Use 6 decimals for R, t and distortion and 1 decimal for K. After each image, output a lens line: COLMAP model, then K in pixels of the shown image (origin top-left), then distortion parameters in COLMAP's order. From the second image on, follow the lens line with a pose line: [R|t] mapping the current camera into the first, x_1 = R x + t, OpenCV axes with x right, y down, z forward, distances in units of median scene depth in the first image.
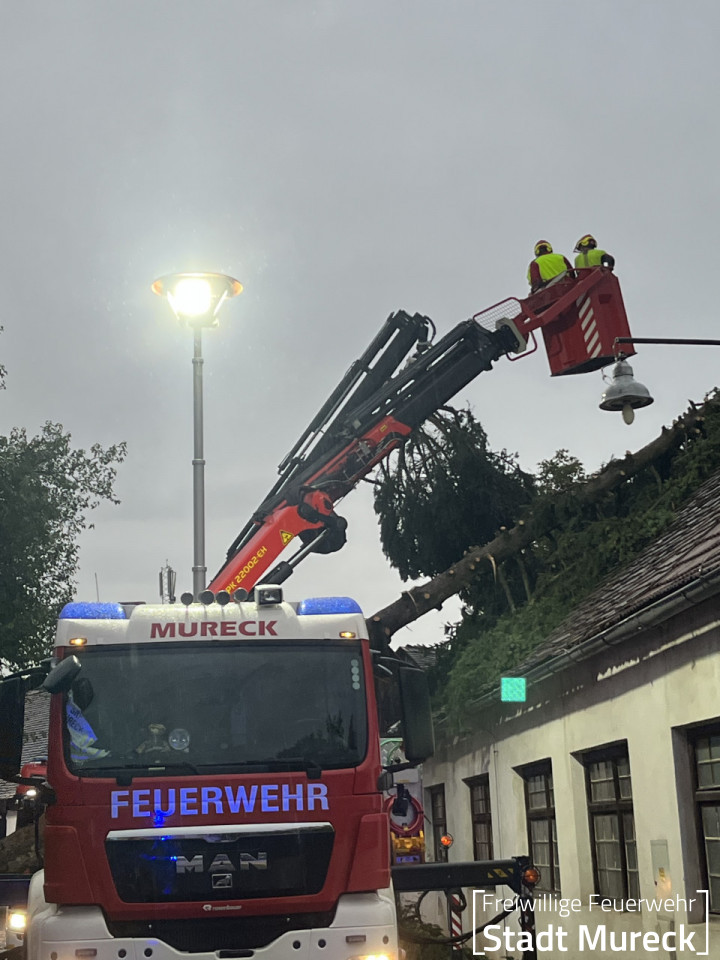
lens RADIAL K [[1669.3, 0, 361.4], [0, 1669.3, 476.5], [0, 0, 1]] dist [0.099055, 0.000000]
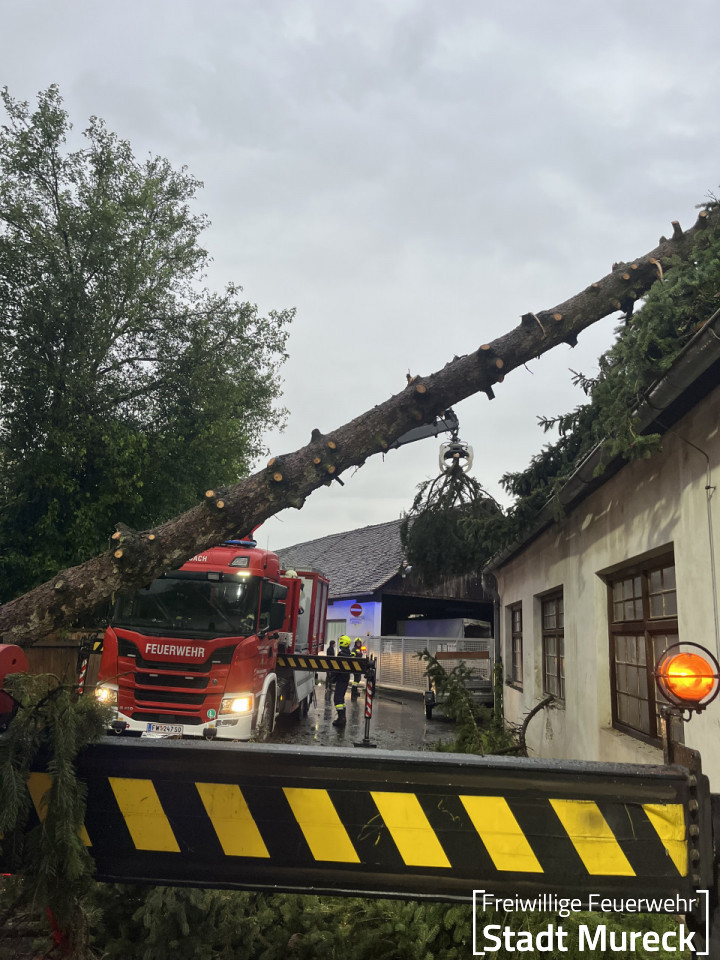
lens RADIAL K [[728.1, 0, 363.1], [0, 728.1, 485.4], [0, 0, 1]] dist [0.038620, -0.019152]
pose [[0.981992, 0.046402, -0.183134, 0.018377], [-0.045346, 0.998922, 0.009951, 0.148035], [0.183399, -0.001467, 0.983038, 0.689215]]
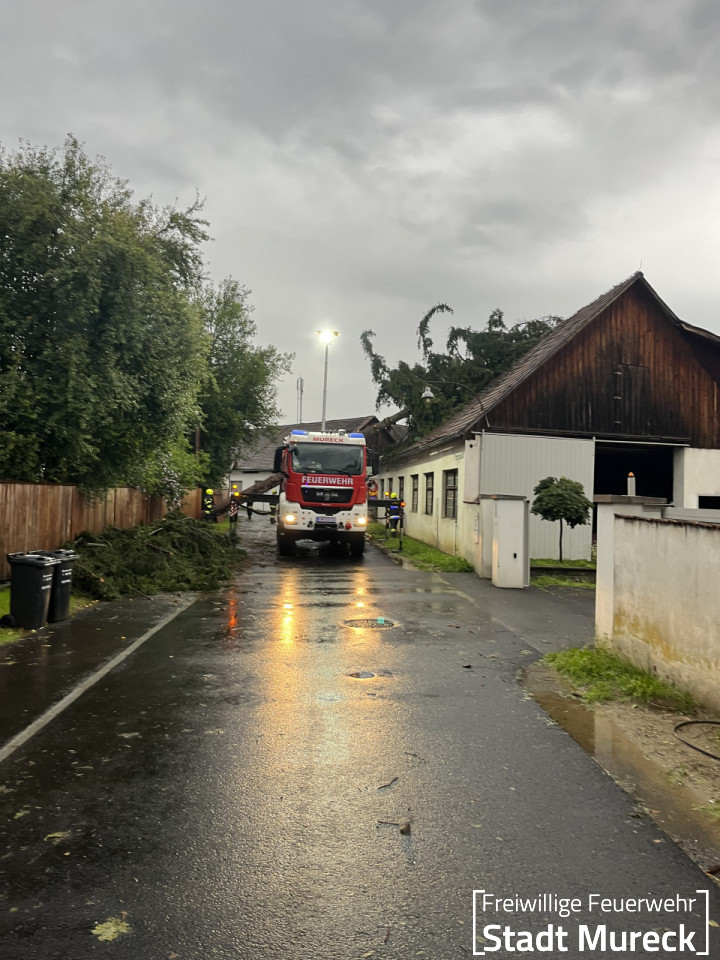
lens RADIAL K [[728.1, 0, 359.8], [0, 728.1, 478.4], [0, 0, 1]] dist [0.038620, -0.019152]
pose [[0.996798, 0.077596, -0.019317, 0.016300], [-0.072425, 0.978480, 0.193215, -0.086612], [0.033894, -0.191197, 0.980966, -0.401039]]
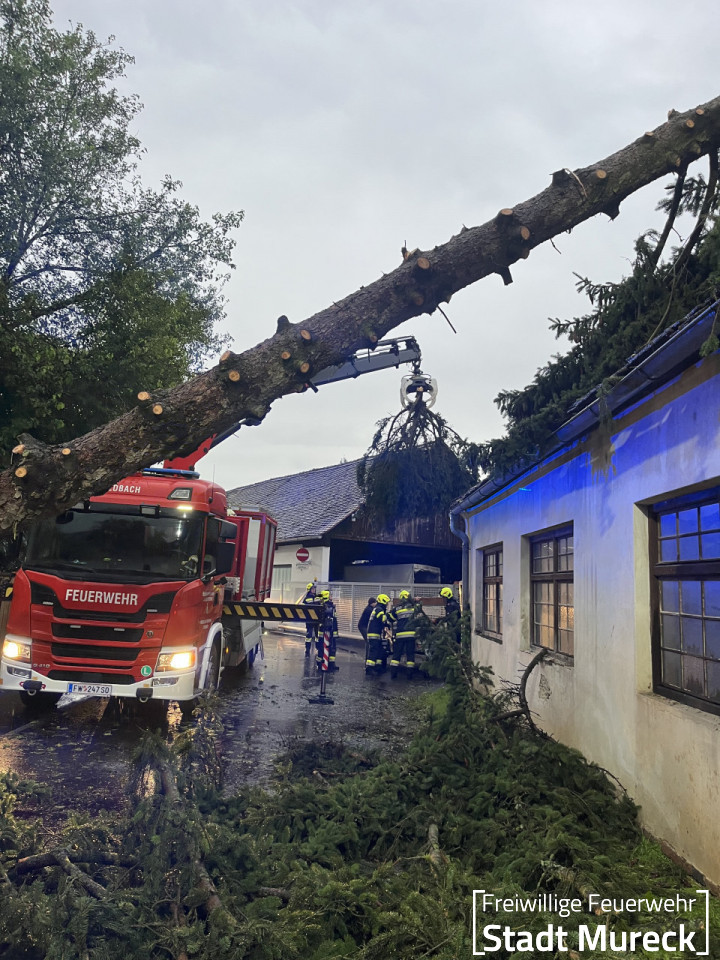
lens RADIAL K [[728.1, 0, 362.4], [0, 728.1, 484.5], [0, 0, 1]] dist [0.038620, -0.019152]
pose [[0.992596, 0.072930, -0.097132, -0.008773], [-0.065780, 0.995020, 0.074885, 0.165325], [0.102110, -0.067941, 0.992450, 0.757365]]
